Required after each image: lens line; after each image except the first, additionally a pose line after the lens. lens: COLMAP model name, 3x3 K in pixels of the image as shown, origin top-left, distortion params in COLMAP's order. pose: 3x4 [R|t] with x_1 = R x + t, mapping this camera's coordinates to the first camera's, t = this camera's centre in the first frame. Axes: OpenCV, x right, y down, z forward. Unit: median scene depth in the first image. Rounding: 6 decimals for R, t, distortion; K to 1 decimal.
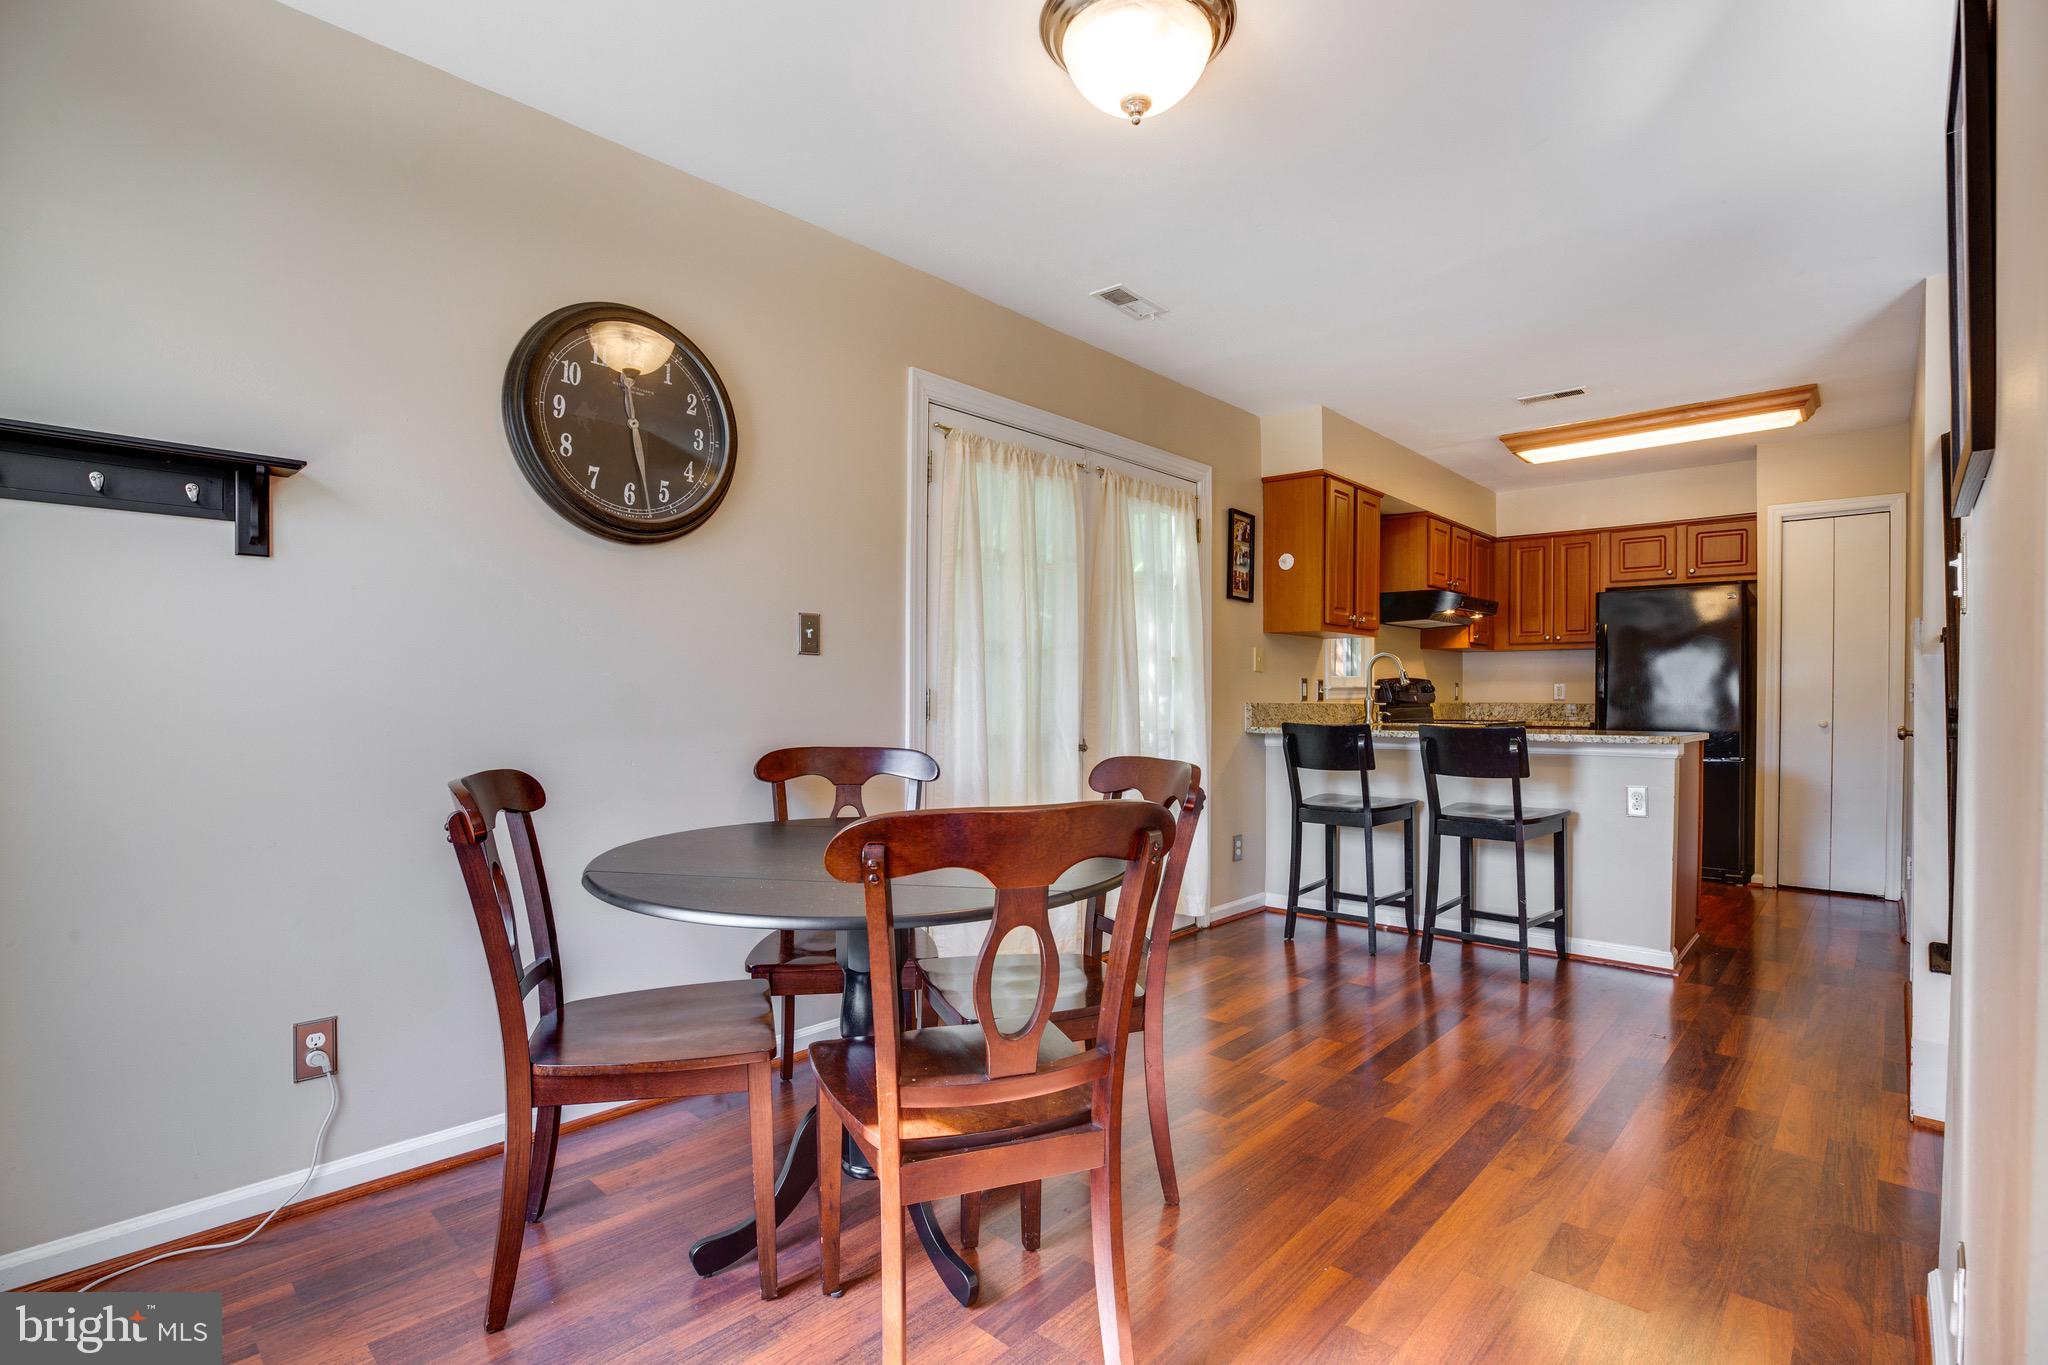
lens RADIAL K [[960.6, 0, 1014.7], [0, 960.6, 709.7], [0, 0, 1]] dist [-0.042240, 0.009318]
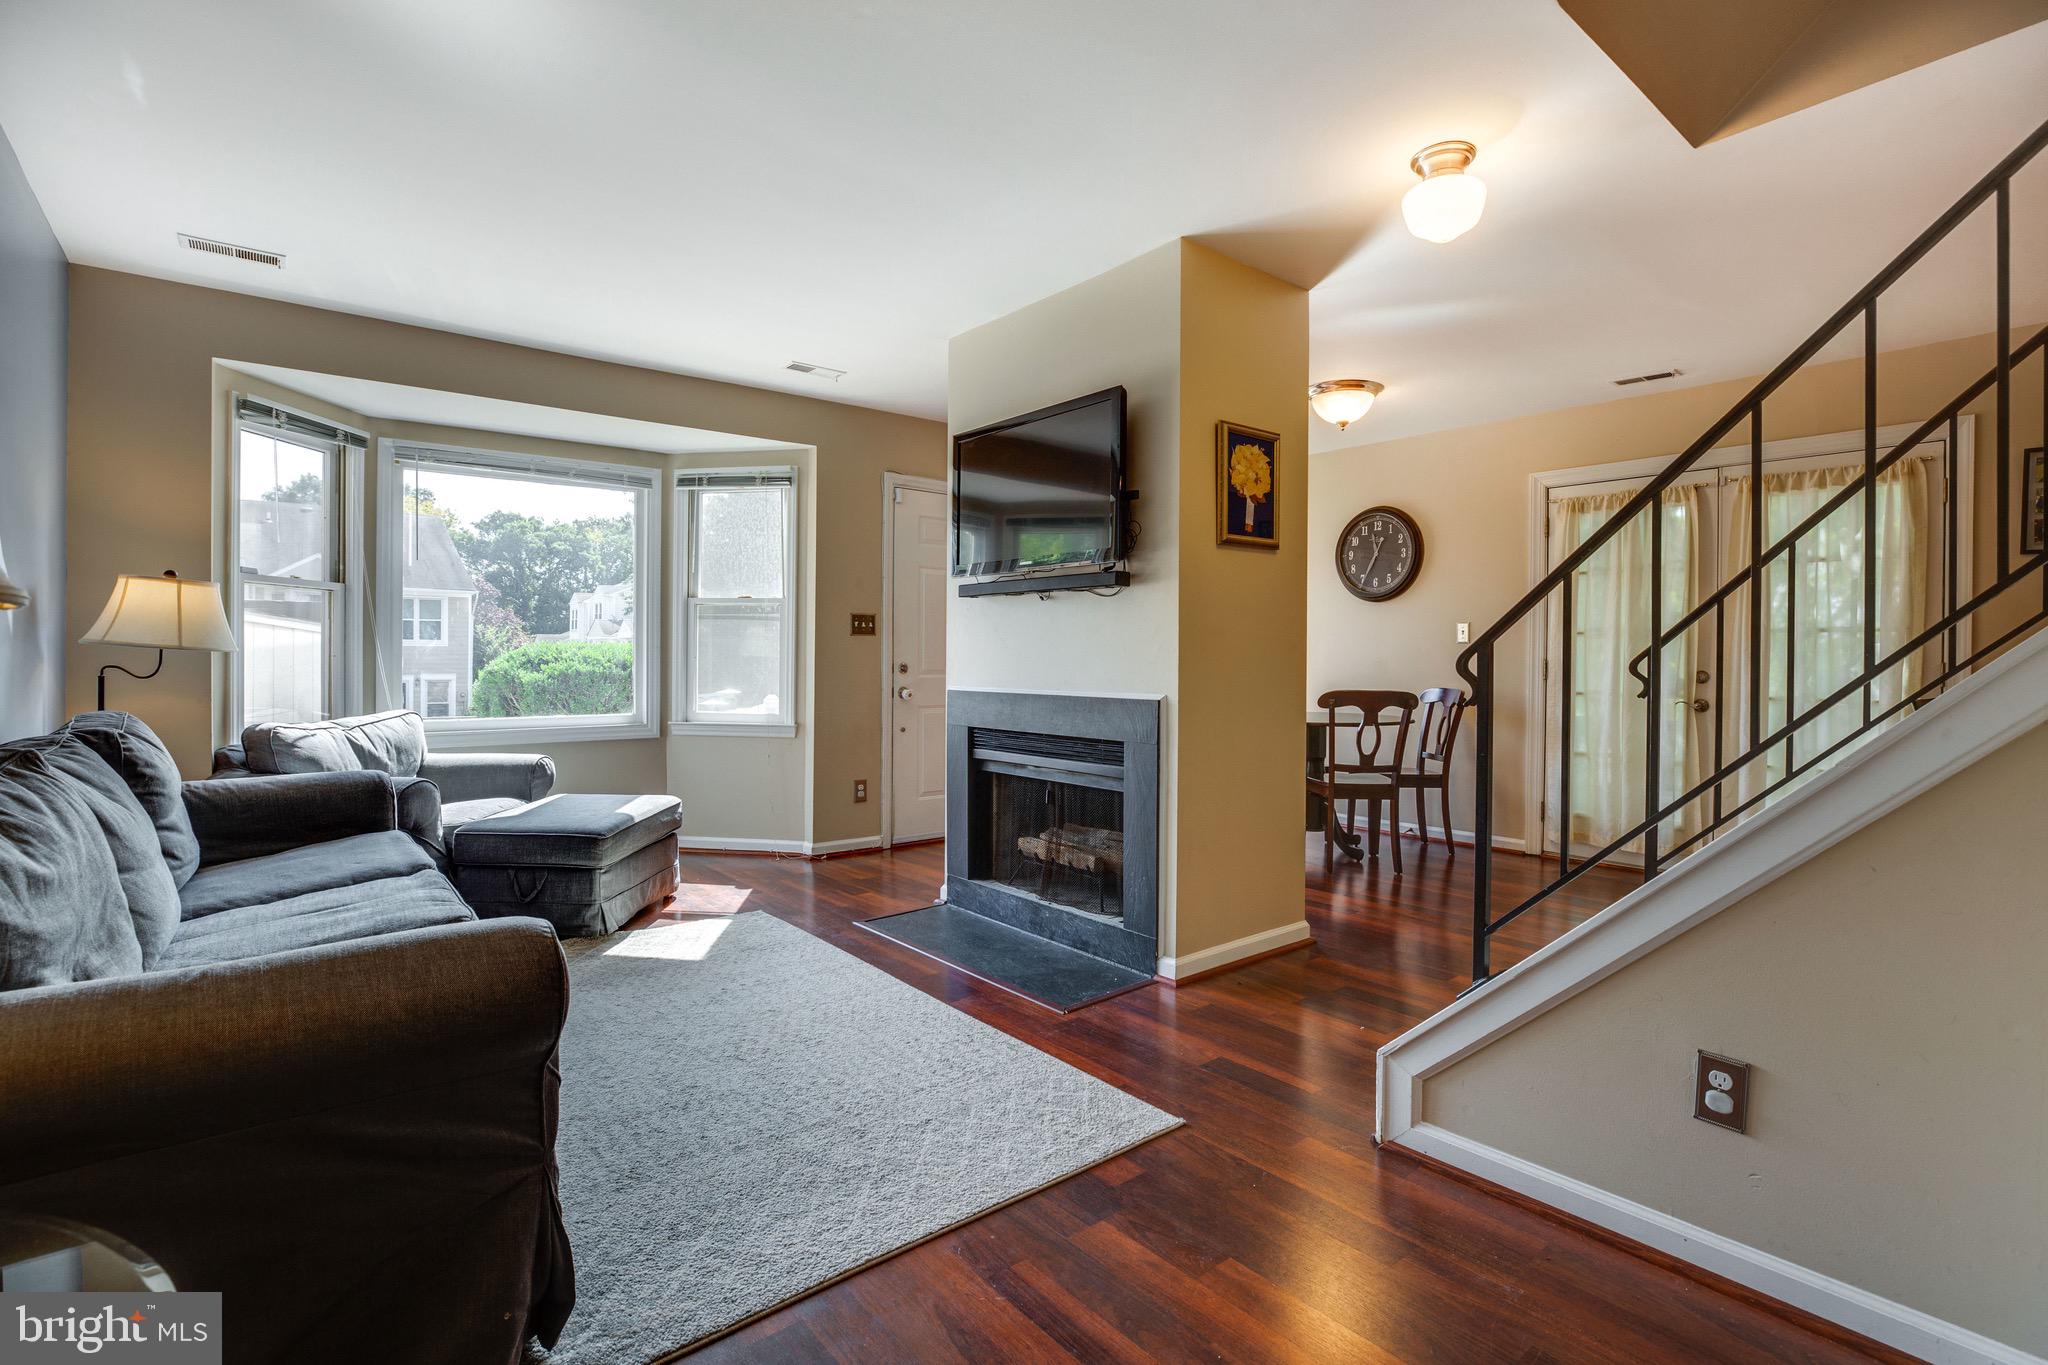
lens RADIAL K [[960.6, 0, 1030.3], [0, 960.6, 672.8], [0, 0, 1]] dist [-0.042240, 0.009318]
pose [[-0.120416, 0.009726, -0.992676, 1.110115], [-0.020348, 0.999718, 0.012263, -0.000948], [0.992515, 0.021675, -0.120184, 0.207256]]
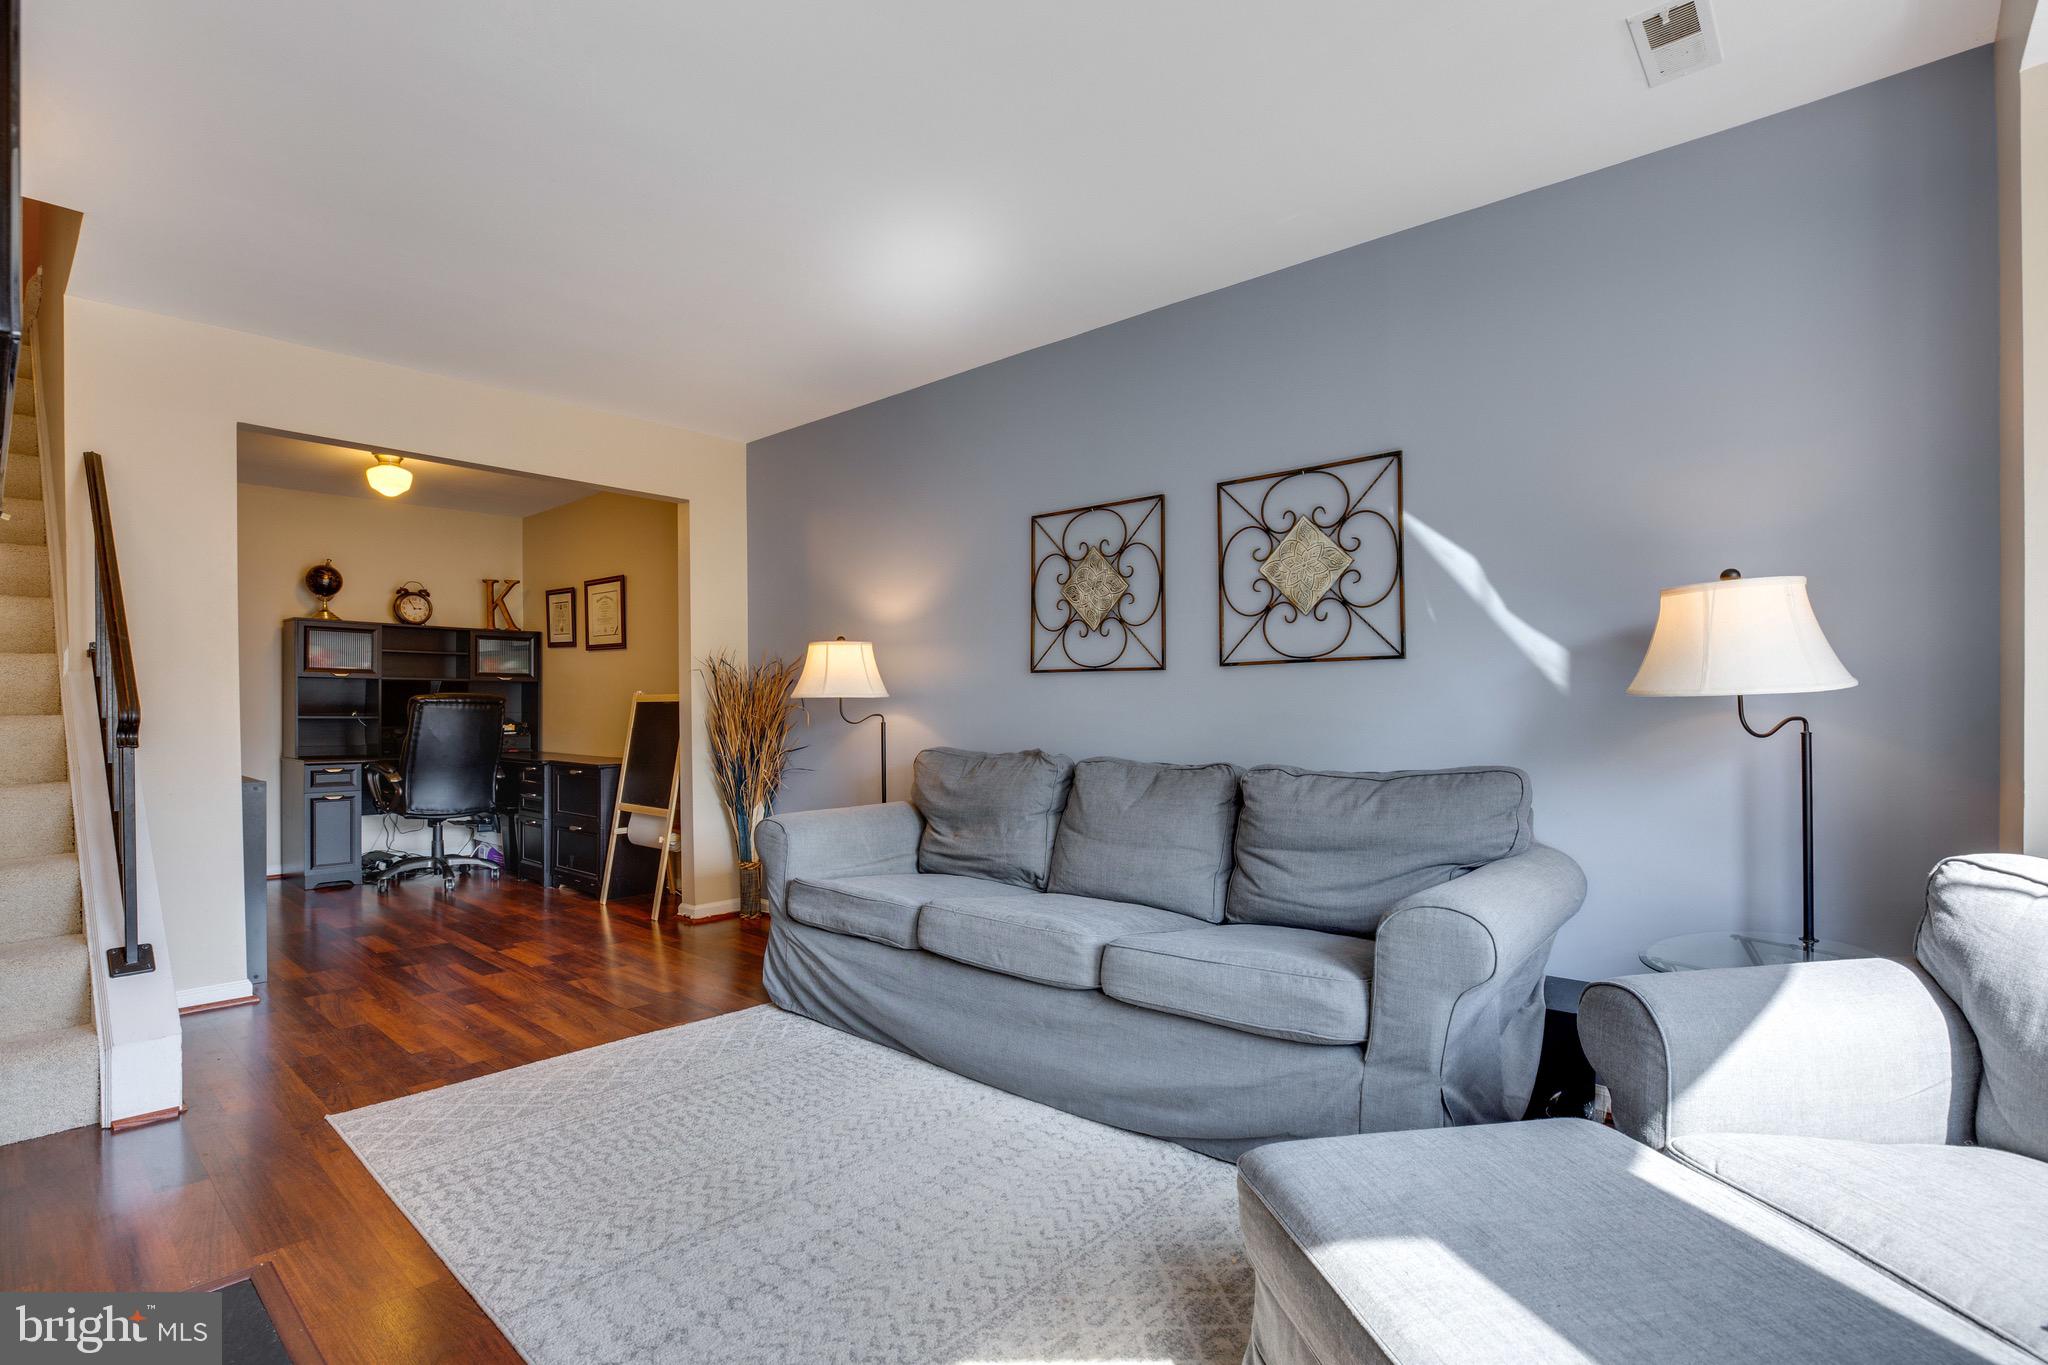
lens RADIAL K [[960.6, 0, 1019.6], [0, 960.6, 712.1], [0, 0, 1]] dist [-0.042240, 0.009318]
pose [[-0.035486, -0.010106, 0.999319, 0.119952], [0.021136, 0.999718, 0.010861, 0.000266], [-0.999147, 0.021507, -0.035263, -0.137539]]
